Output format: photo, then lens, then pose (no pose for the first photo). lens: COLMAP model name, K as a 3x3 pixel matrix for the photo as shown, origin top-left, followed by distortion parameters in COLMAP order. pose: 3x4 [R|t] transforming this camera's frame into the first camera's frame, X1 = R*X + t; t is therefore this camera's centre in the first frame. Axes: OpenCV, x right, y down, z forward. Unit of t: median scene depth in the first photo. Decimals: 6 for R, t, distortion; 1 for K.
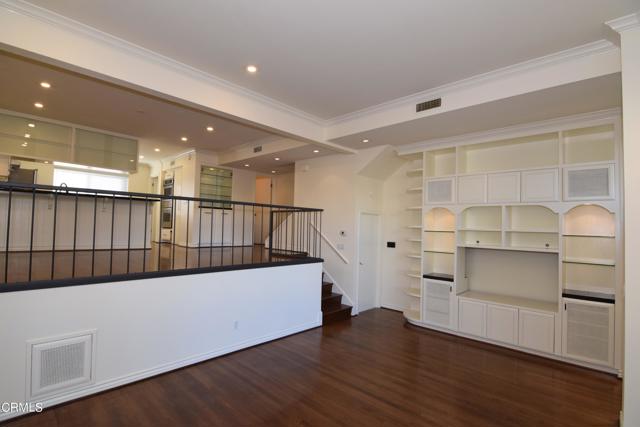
lens RADIAL K [[311.2, 0, 318.6], [0, 311.2, 215.5], [0, 0, 1]] dist [-0.001079, -0.011783]
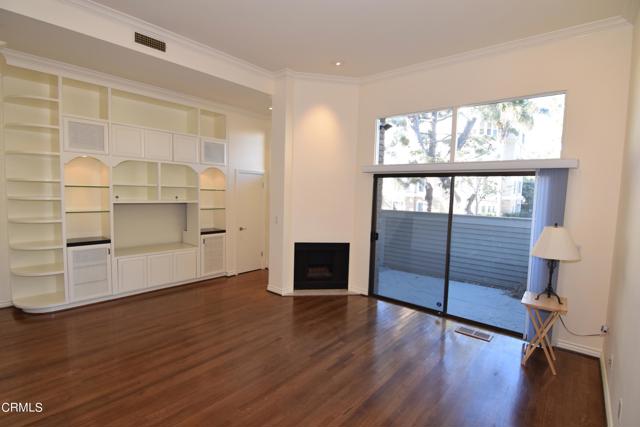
lens RADIAL K [[311.2, 0, 318.6], [0, 311.2, 215.5], [0, 0, 1]] dist [-0.001079, -0.011783]
pose [[-0.053697, -0.106144, 0.992900, -0.458413], [-0.067285, 0.992459, 0.102458, 0.002376], [-0.996288, -0.061306, -0.060435, 0.441176]]
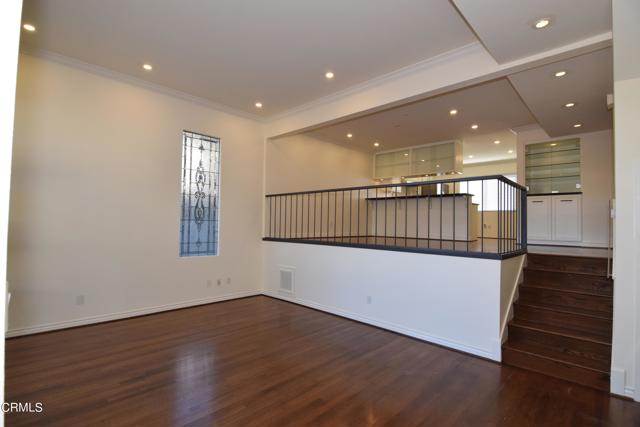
lens RADIAL K [[311.2, 0, 318.6], [0, 311.2, 215.5], [0, 0, 1]] dist [-0.001079, -0.011783]
pose [[-0.014834, -0.055300, -0.998360, 0.654002], [0.016554, 0.998319, -0.055543, 0.091745], [0.999753, -0.017351, -0.013893, 0.663387]]
